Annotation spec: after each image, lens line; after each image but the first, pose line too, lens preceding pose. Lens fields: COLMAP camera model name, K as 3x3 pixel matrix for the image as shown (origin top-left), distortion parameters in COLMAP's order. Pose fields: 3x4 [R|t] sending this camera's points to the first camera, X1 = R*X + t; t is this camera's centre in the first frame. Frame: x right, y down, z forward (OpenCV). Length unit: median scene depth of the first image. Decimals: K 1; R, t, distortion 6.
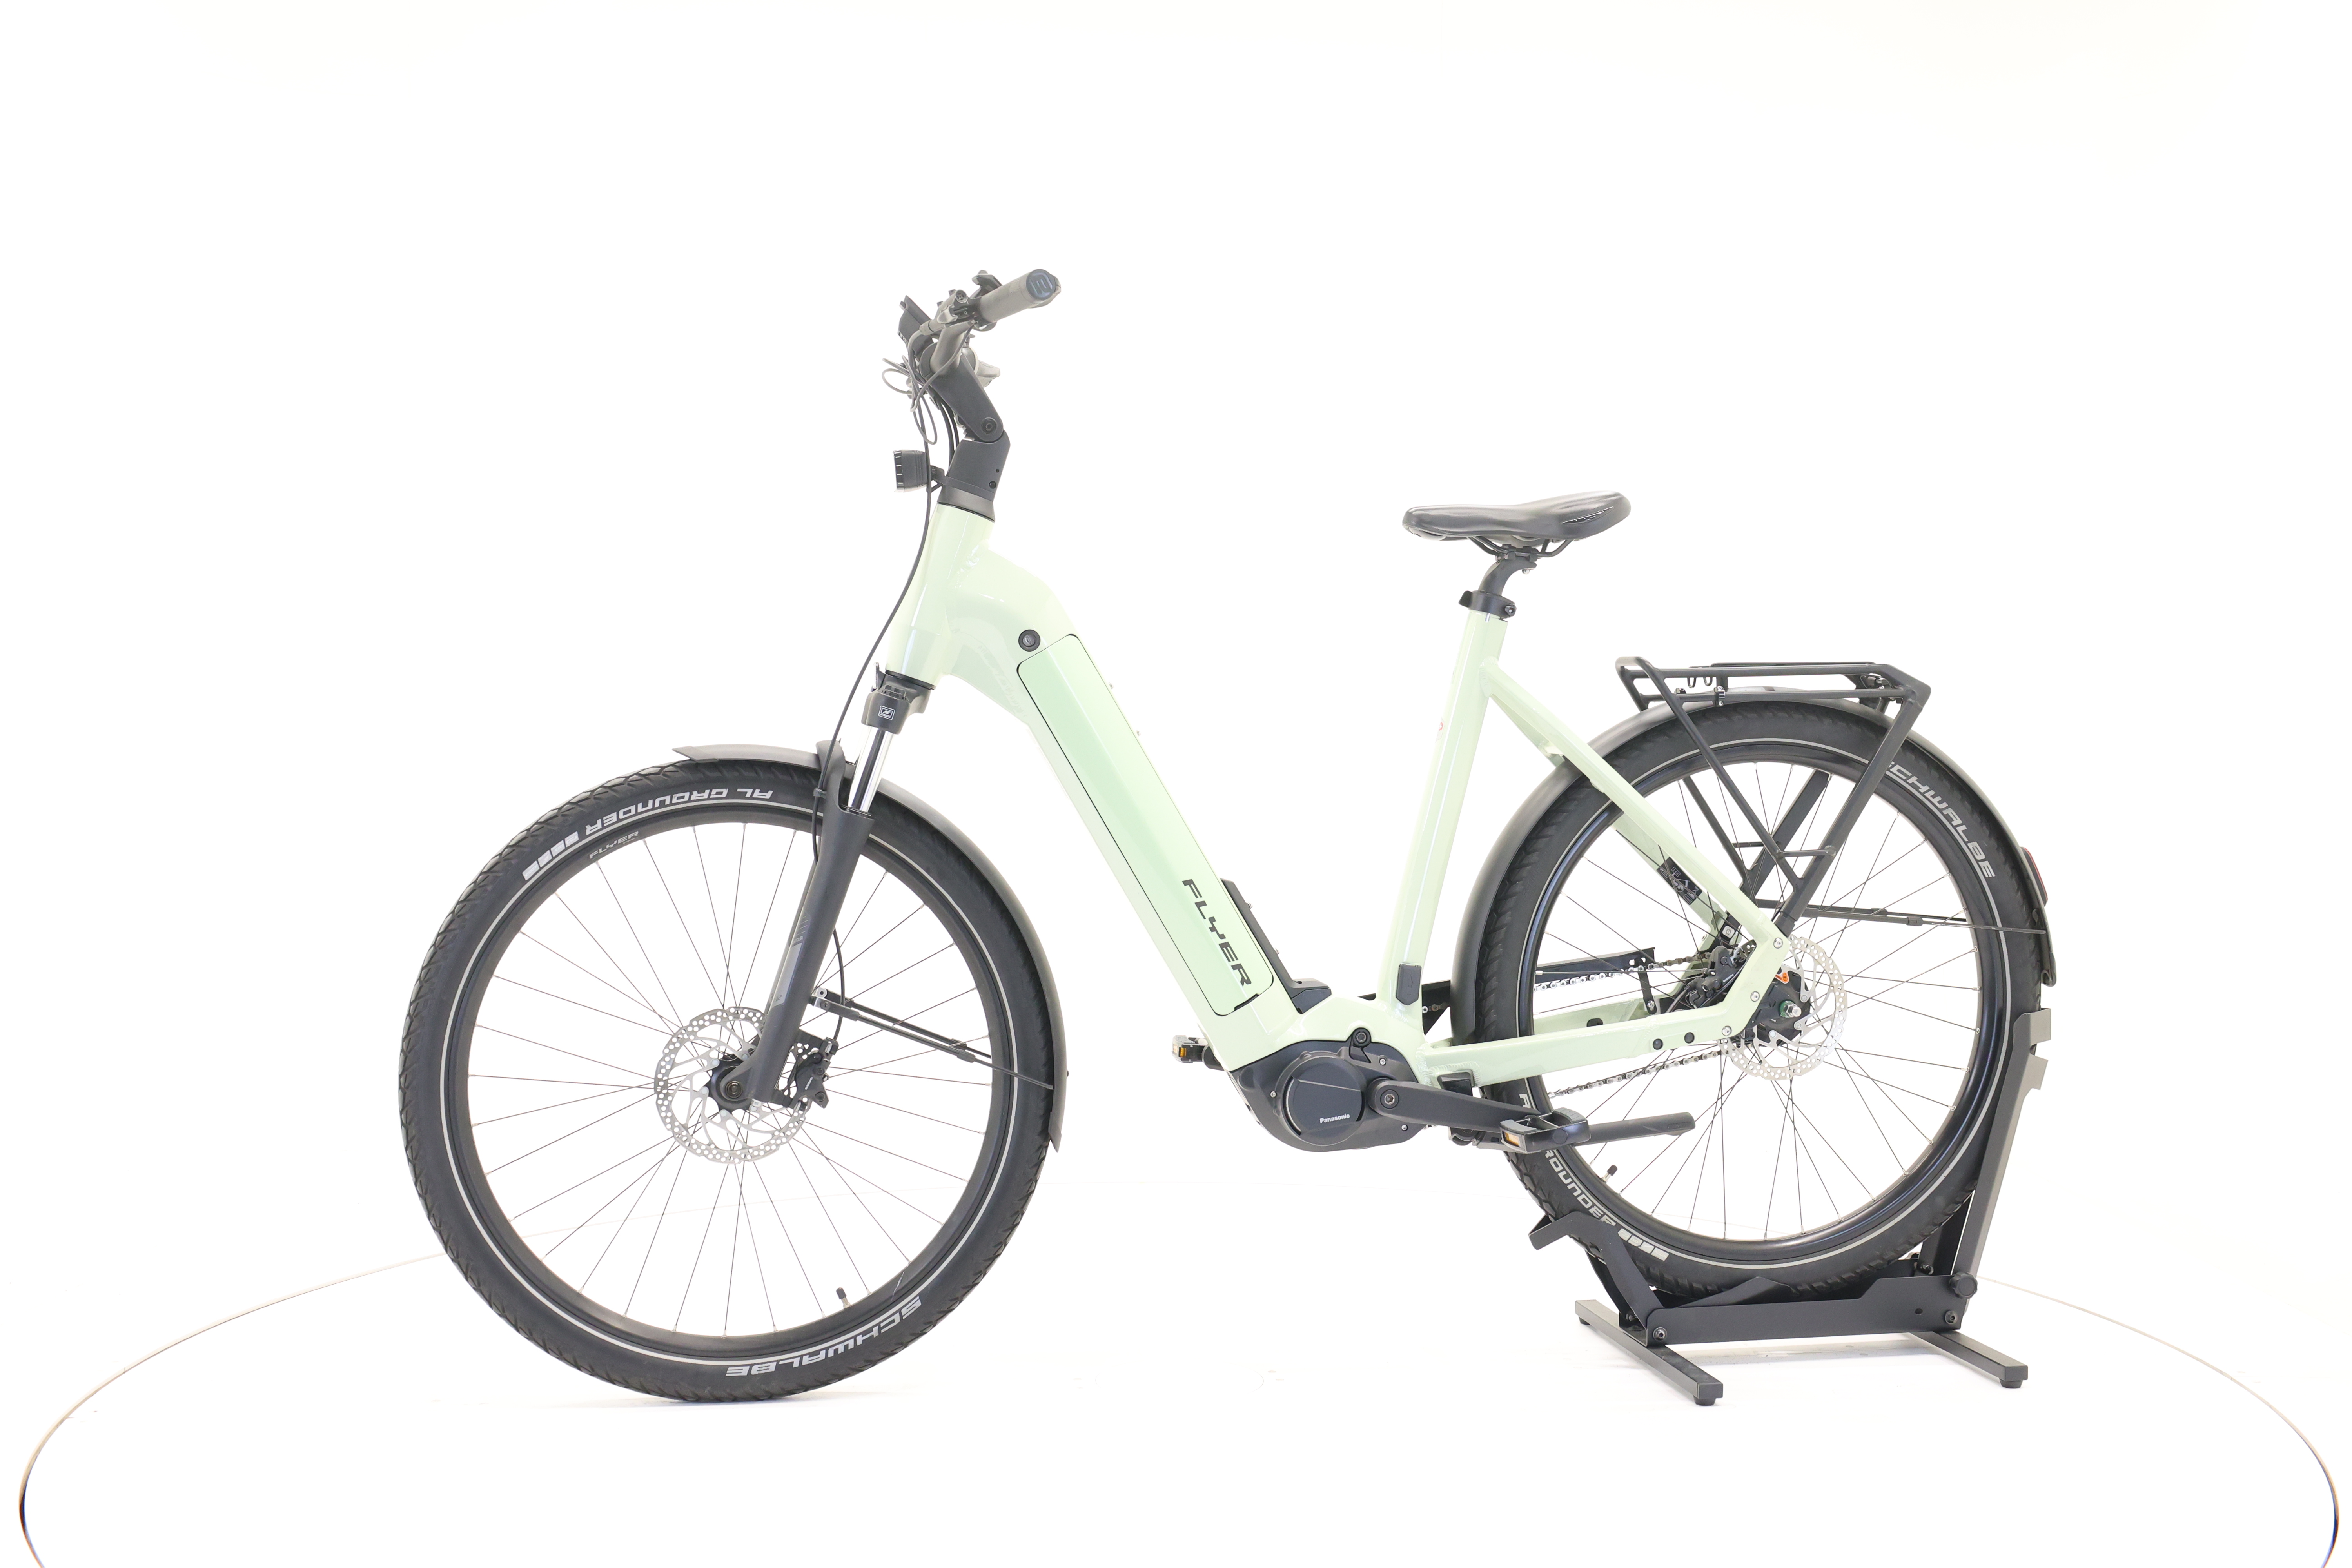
lens RADIAL K [[2505.4, 0, 1176.0], [0, 2505.4, 782.4], [0, 0, 1]] dist [-0.011569, 0.000000]
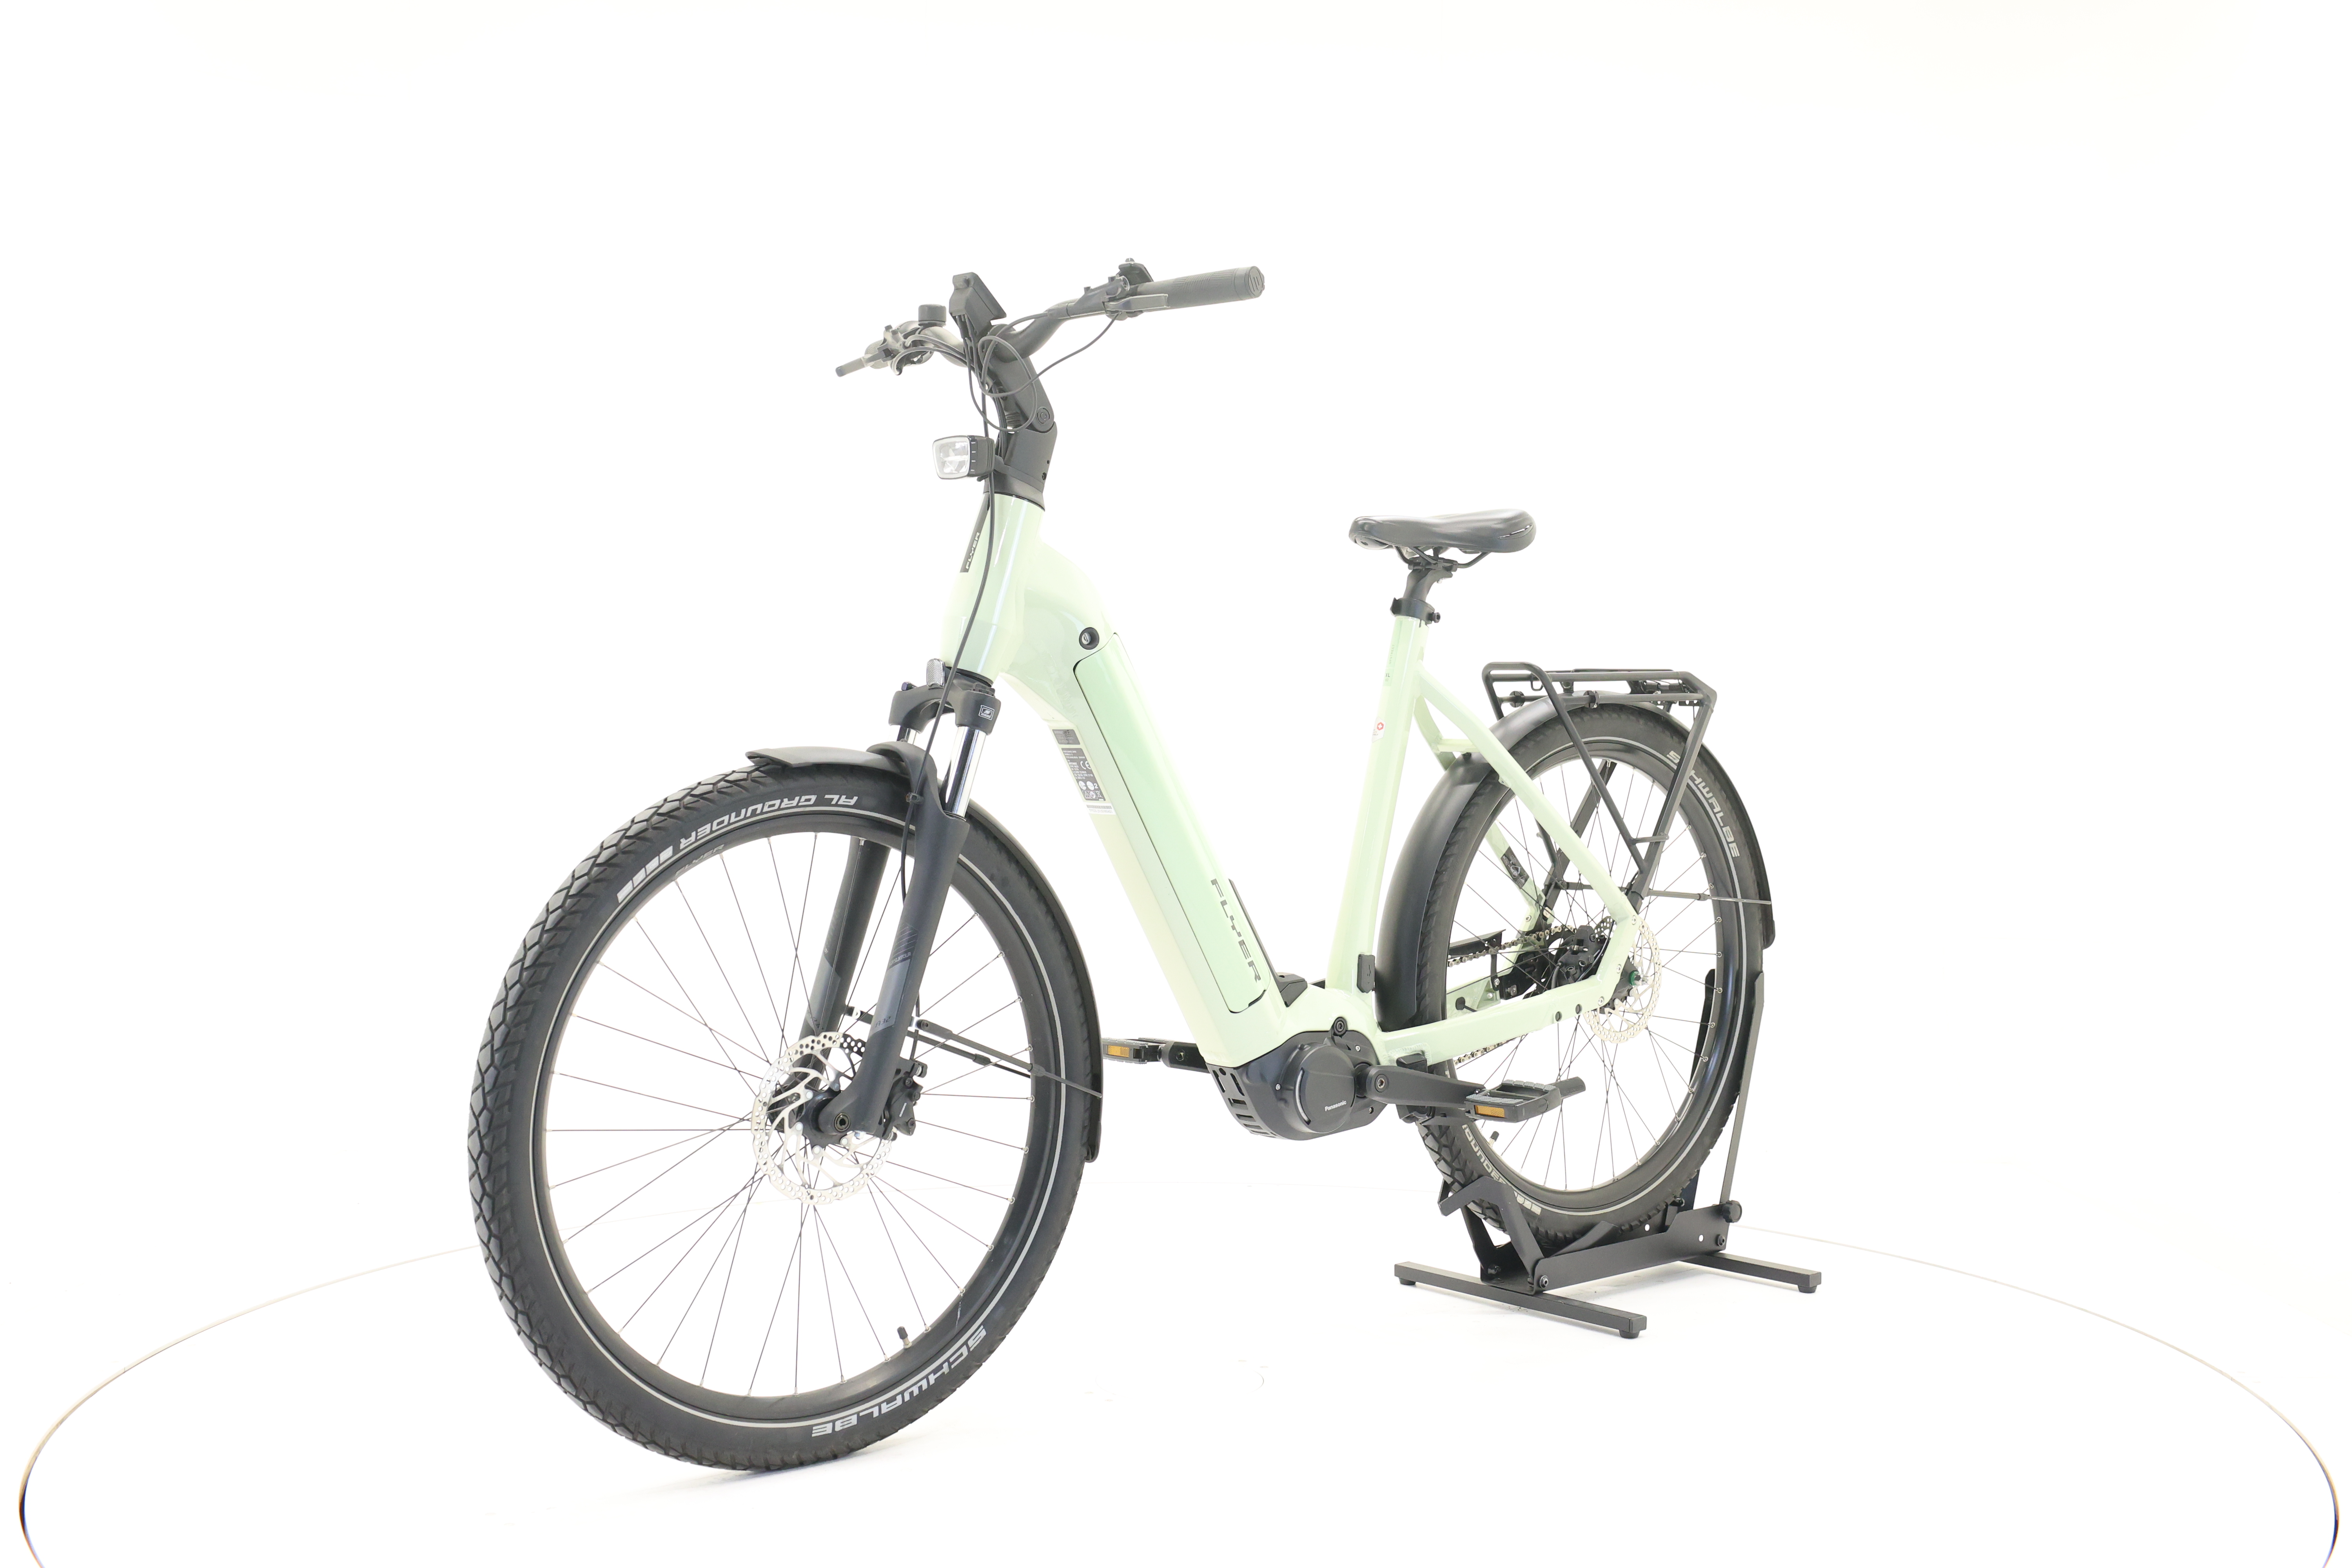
lens RADIAL K [[2505.4, 0, 1172.7], [0, 2505.4, 786.1], [0, 0, 1]] dist [-0.011569, 0.000000]
pose [[0.866608, -0.012313, 0.498837, -0.505690], [0.011164, 0.999924, 0.005287, -0.003937], [-0.498864, 0.000987, 0.866680, 0.136958]]
